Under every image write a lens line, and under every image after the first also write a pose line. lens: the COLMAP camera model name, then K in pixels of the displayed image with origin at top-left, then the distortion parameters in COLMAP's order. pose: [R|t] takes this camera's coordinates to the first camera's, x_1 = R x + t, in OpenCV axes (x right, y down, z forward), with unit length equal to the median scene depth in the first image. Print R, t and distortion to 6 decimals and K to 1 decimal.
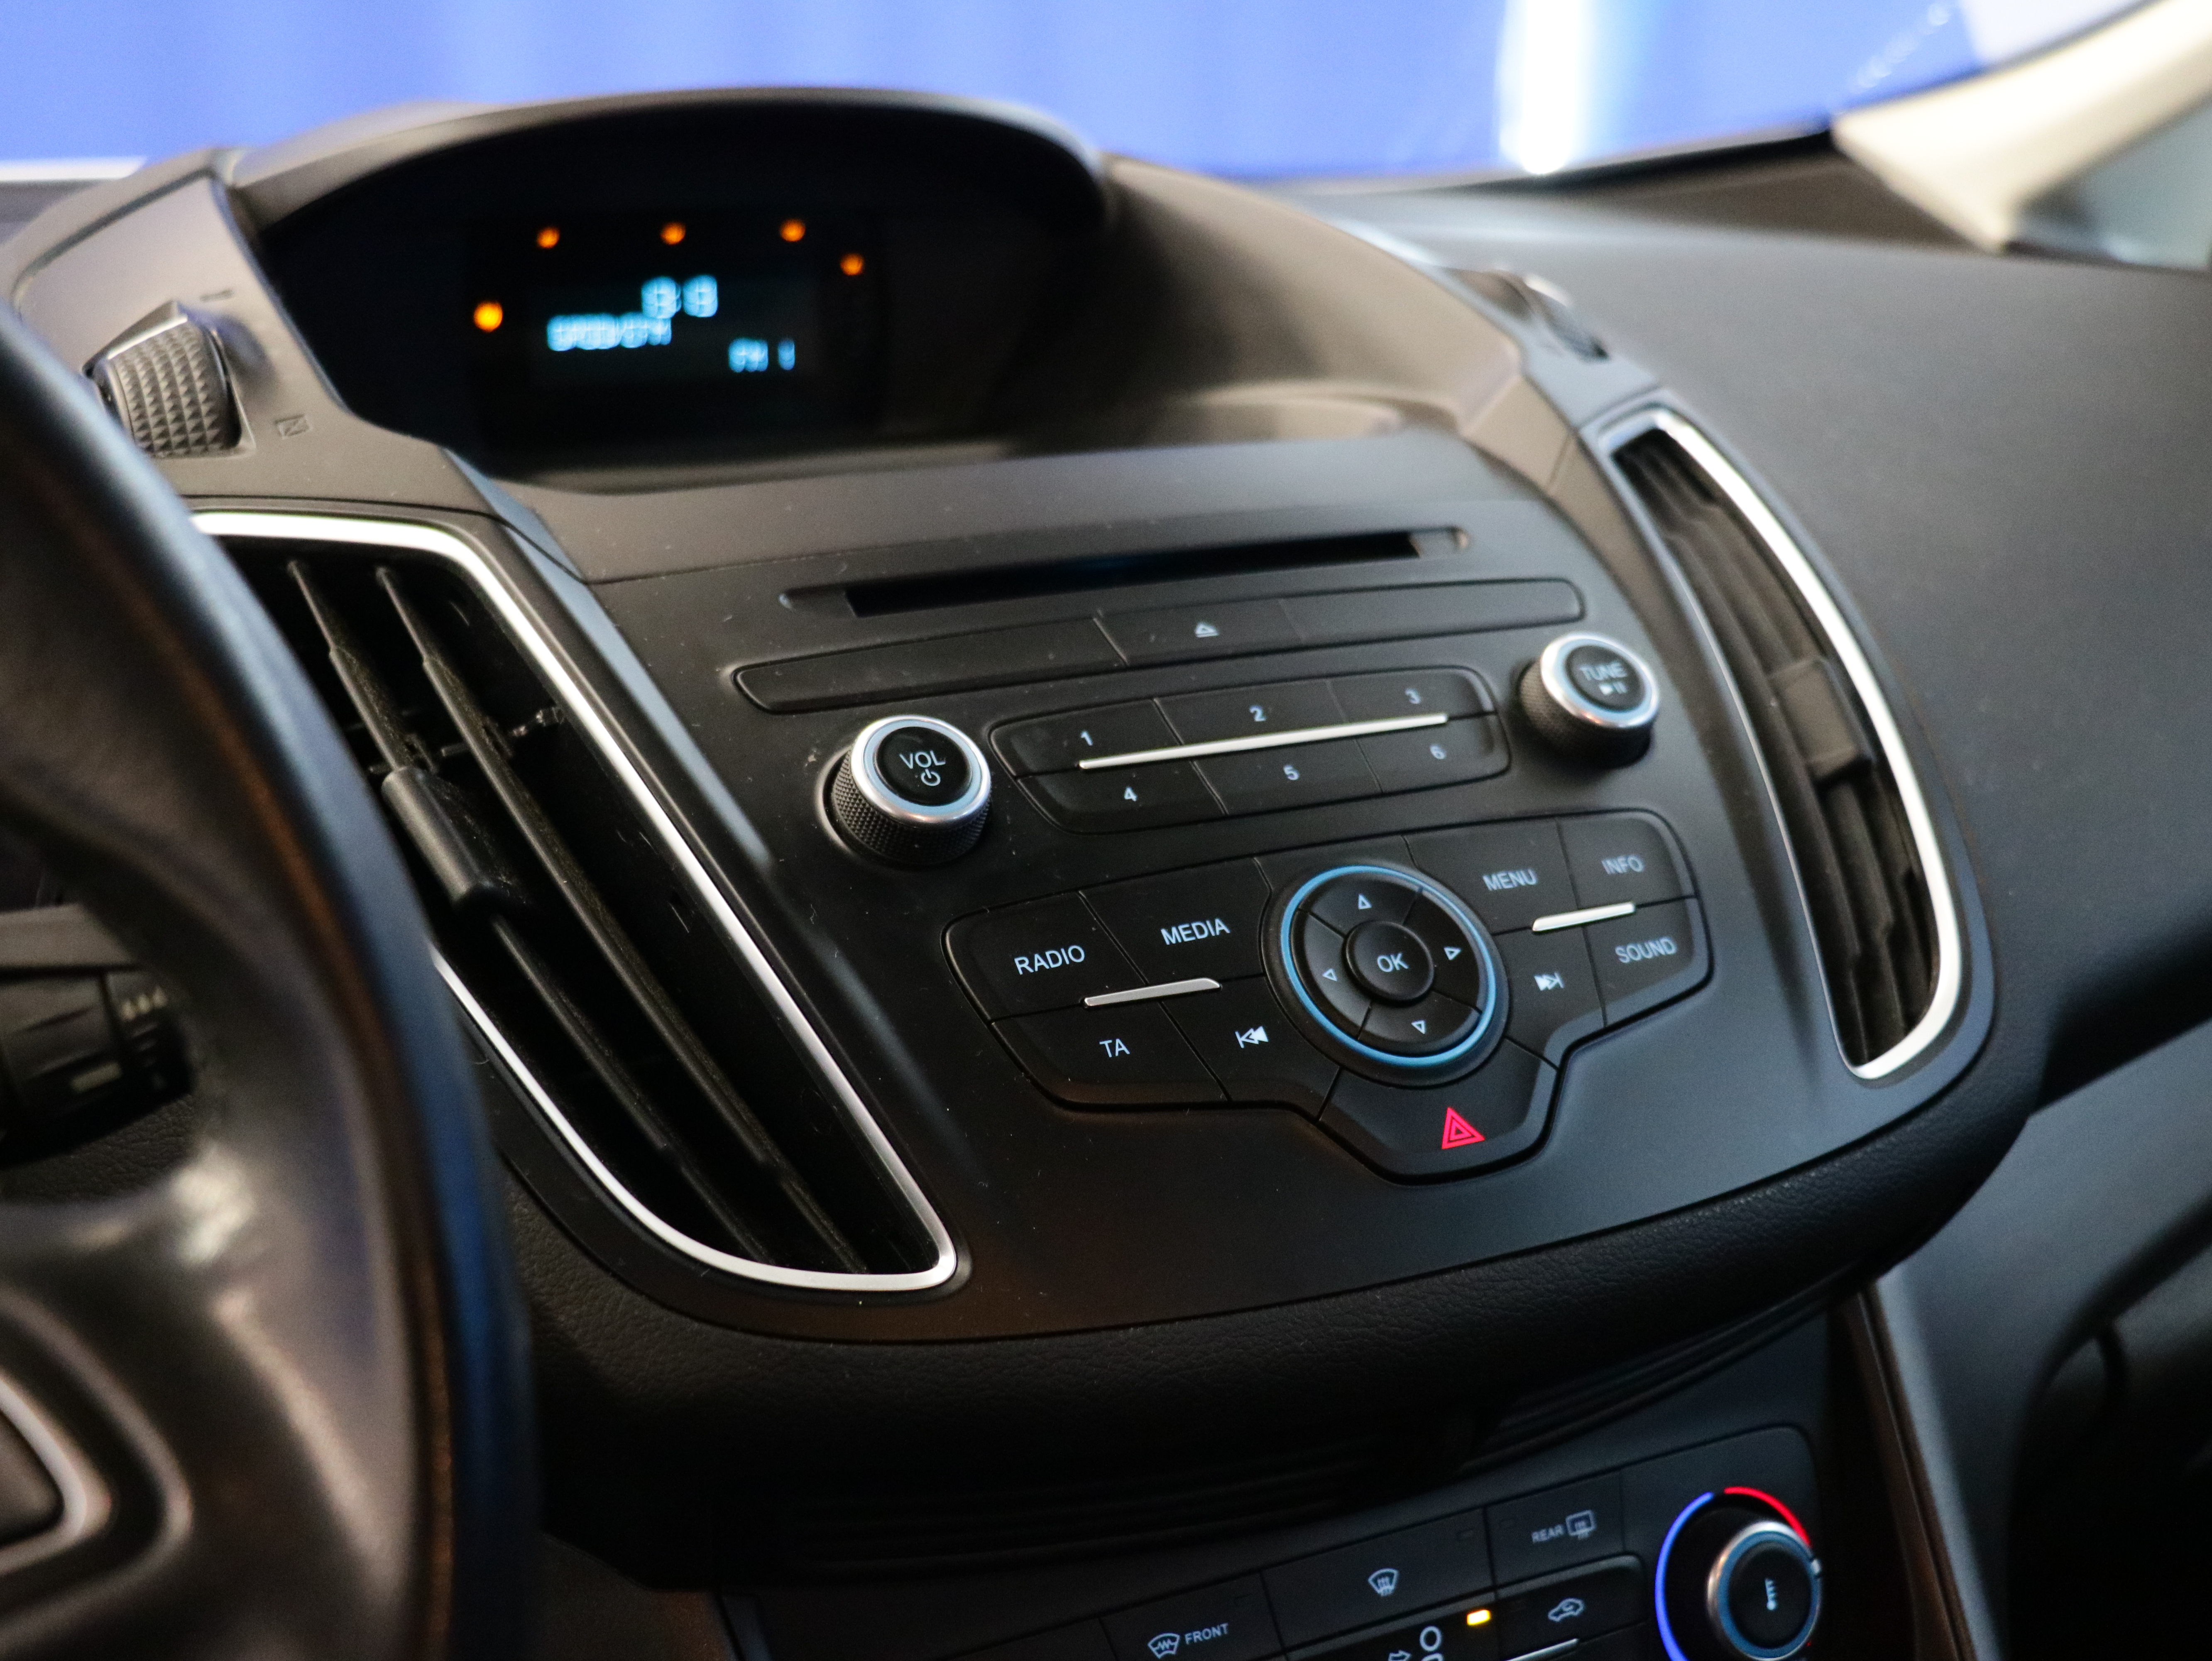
lens RADIAL K [[2759.2, 0, 1106.0], [0, 2759.2, 830.5], [0, 0, 1]] dist [0.009684, 0.054591]
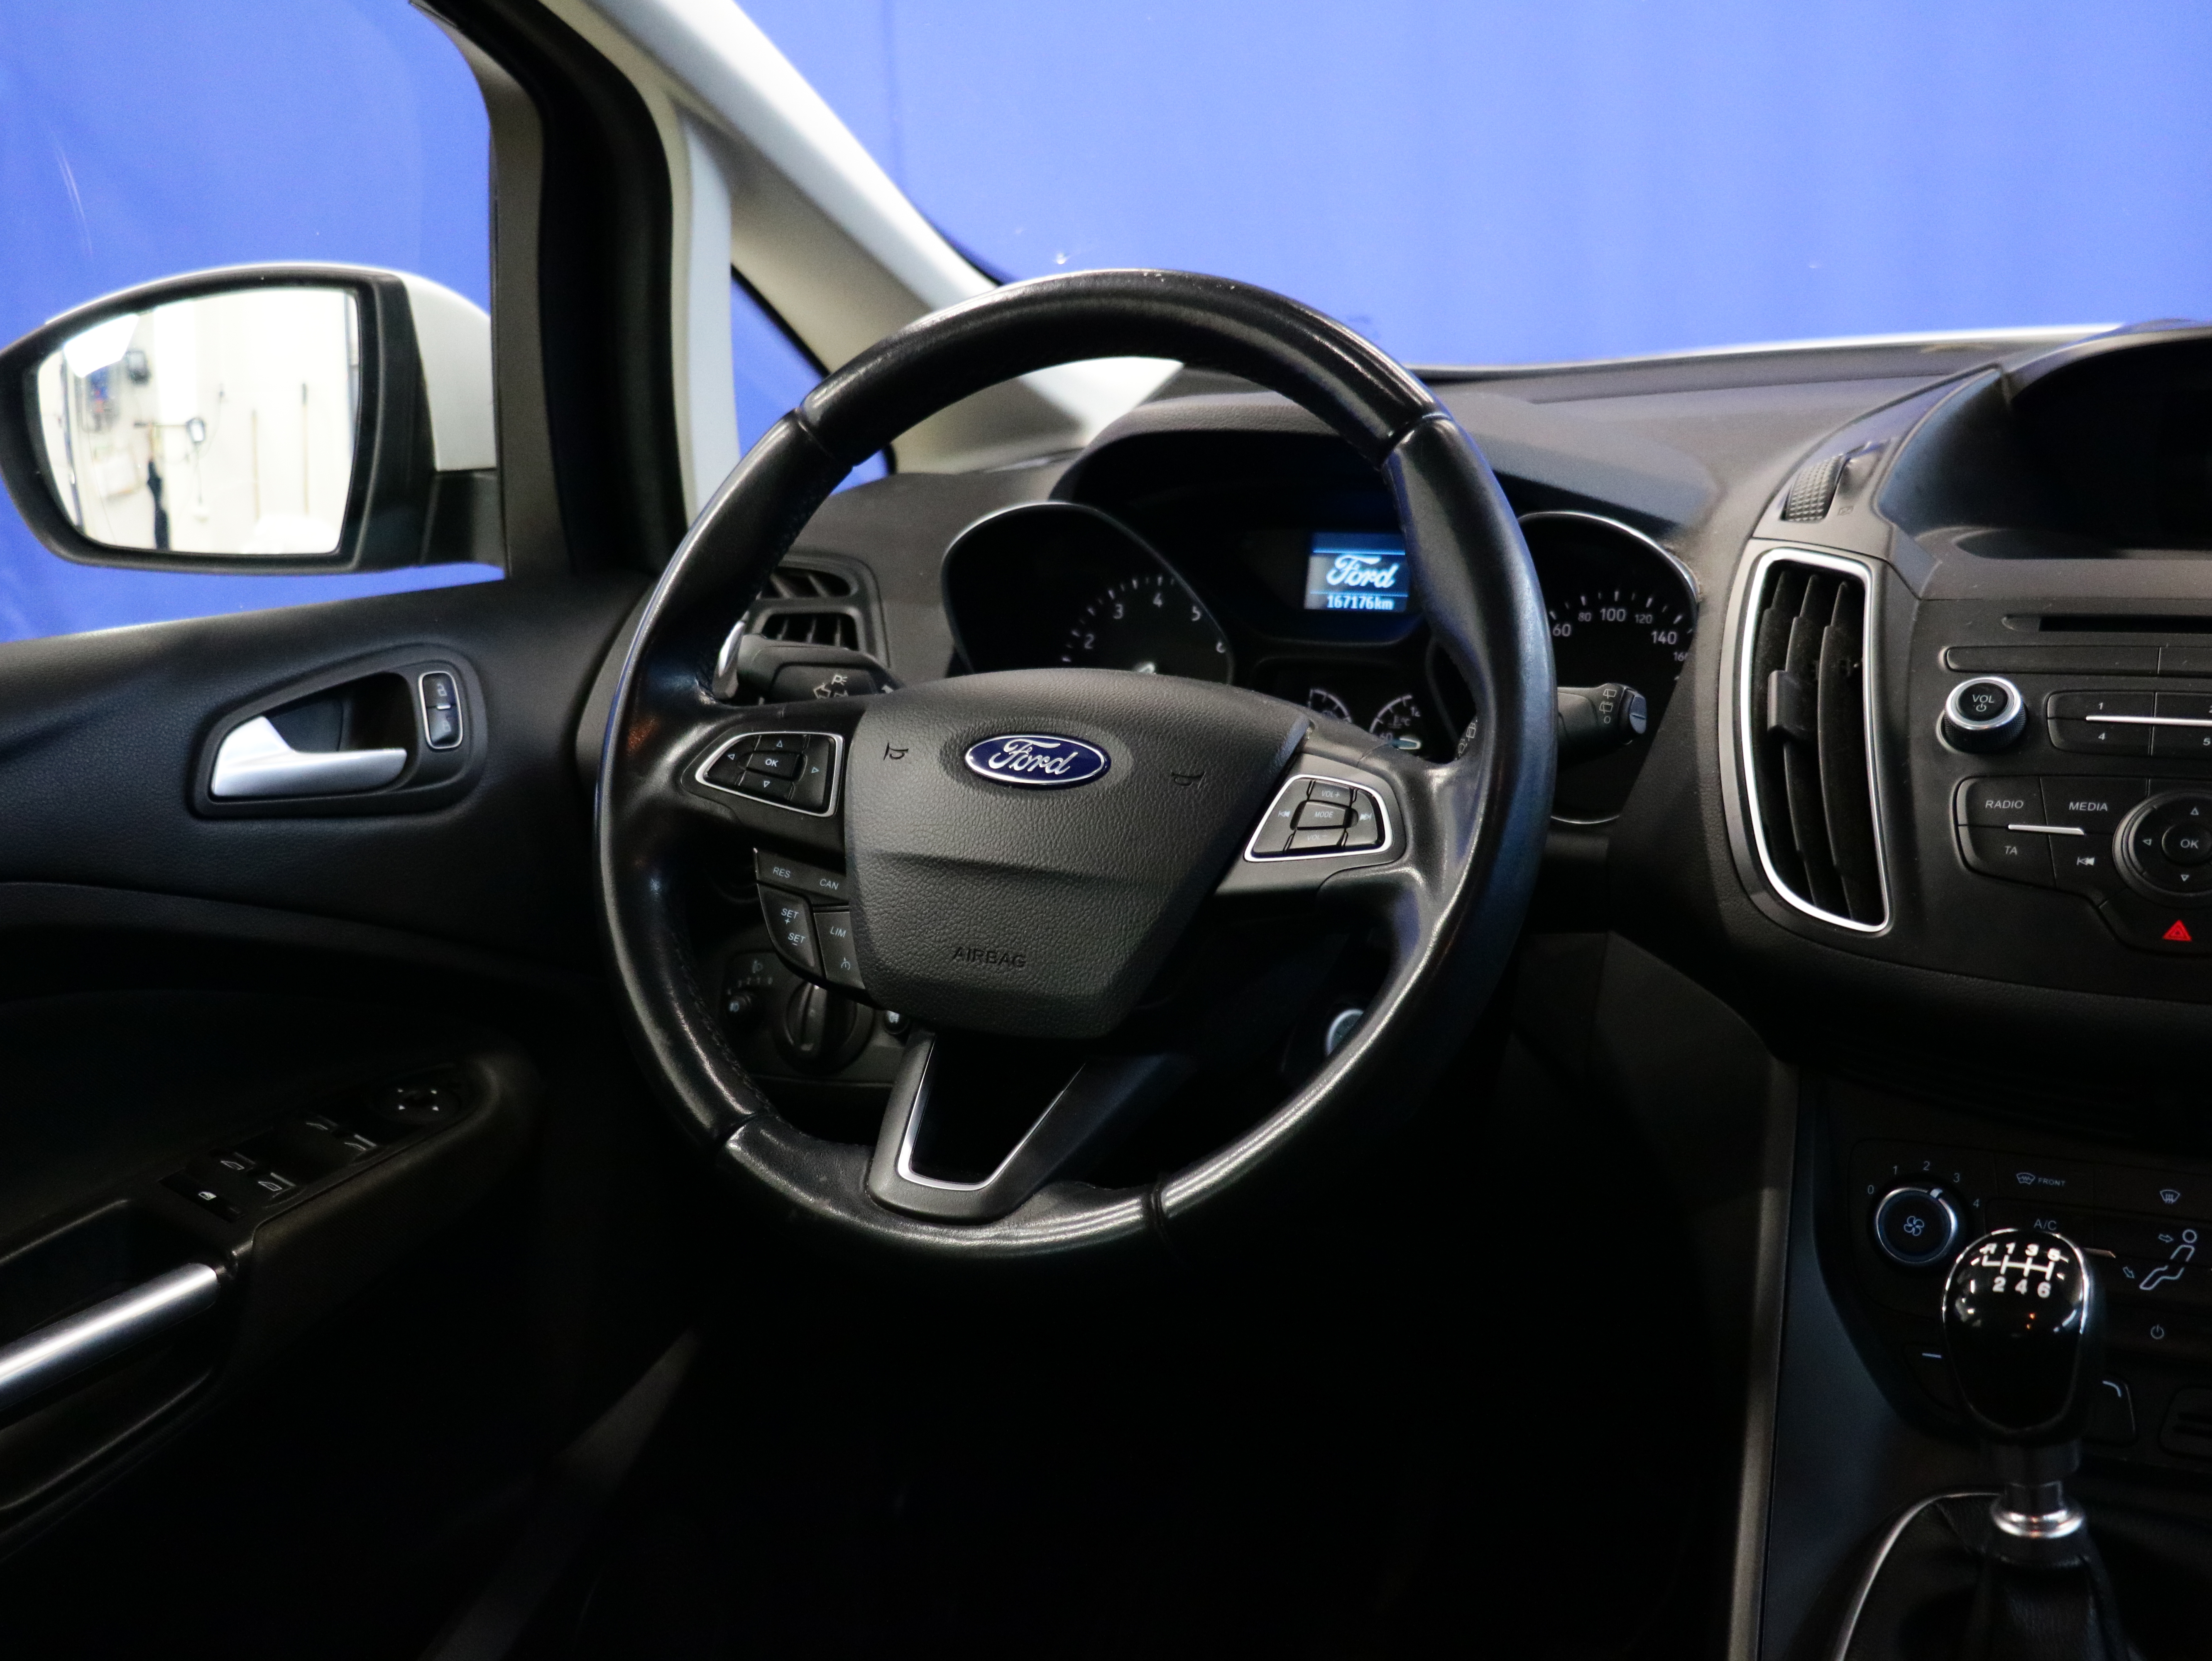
lens RADIAL K [[2759.2, 0, 1106.0], [0, 2759.2, 830.5], [0, 0, 1]] dist [0.009684, 0.054591]
pose [[0.569885, 0.167999, -0.804367, 1.104422], [-0.177632, 0.980919, 0.079024, 0.020732], [0.802295, 0.097847, 0.588853, -0.626907]]
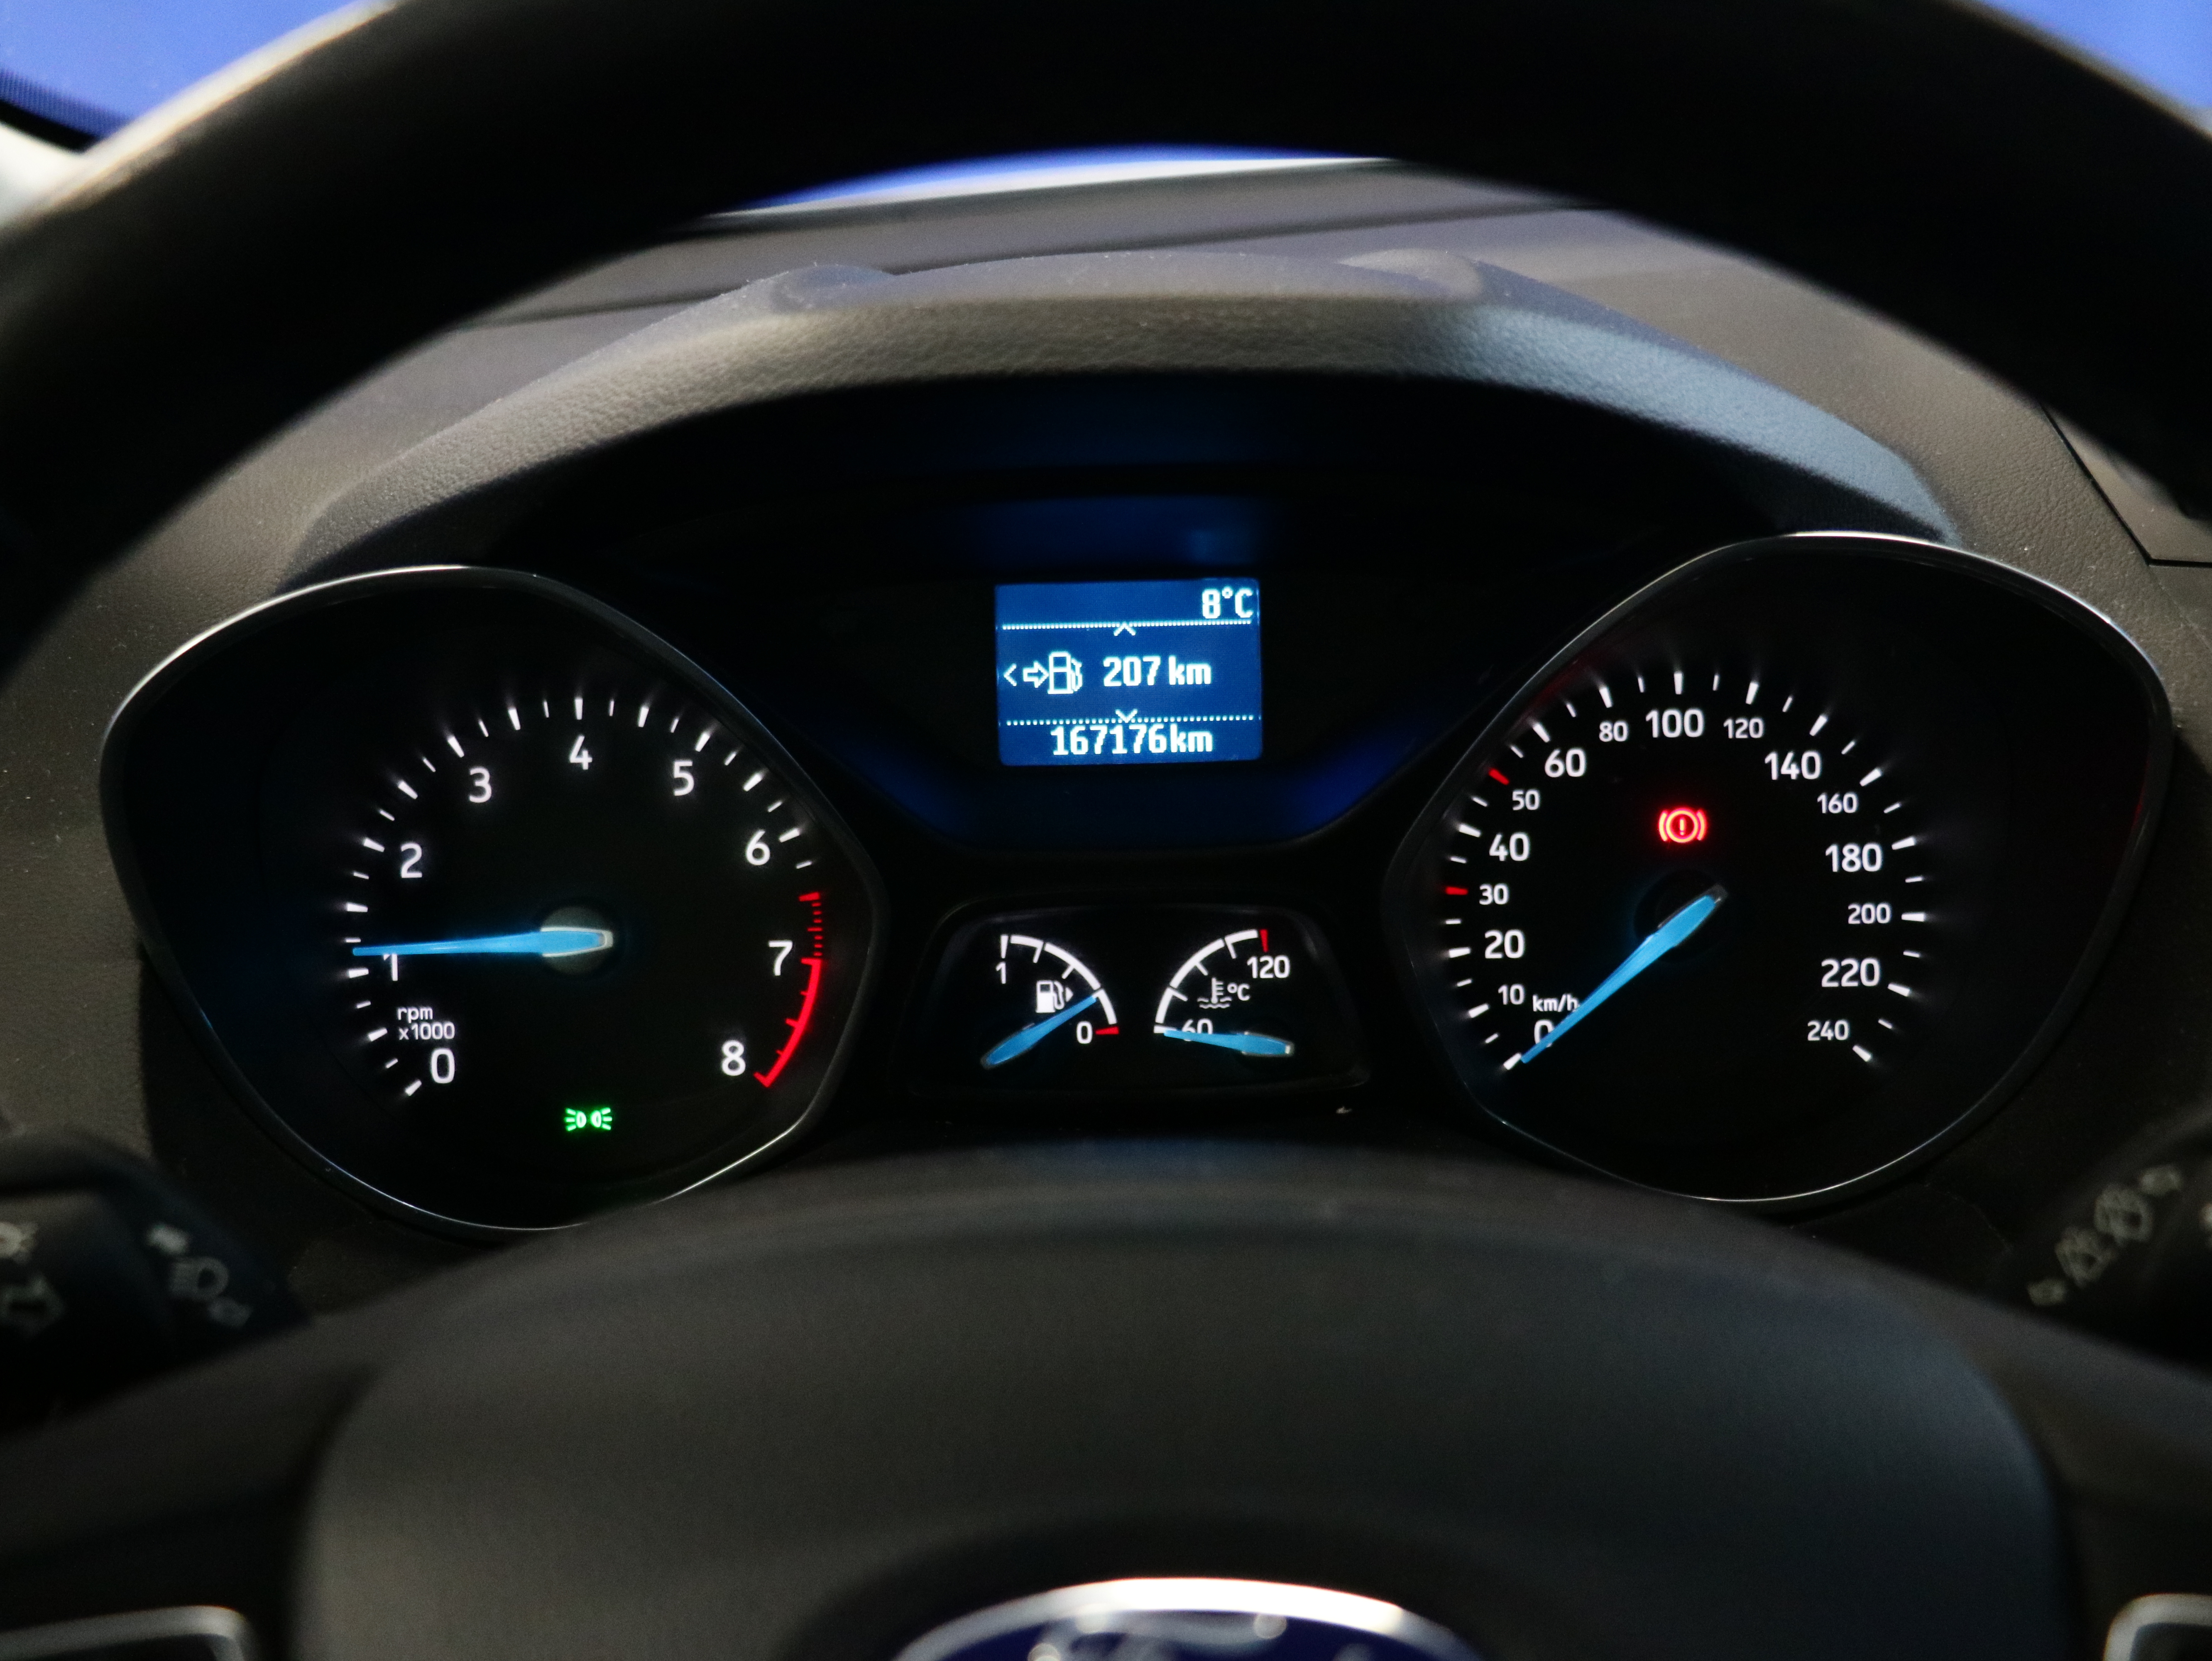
lens RADIAL K [[2759.2, 0, 1106.0], [0, 2759.2, 830.5], [0, 0, 1]] dist [0.009684, 0.054591]
pose [[0.890596, 0.117197, -0.439435, -0.266824], [-0.100016, 0.993043, 0.062144, -0.052895], [0.443661, -0.011394, 0.896122, -0.004940]]
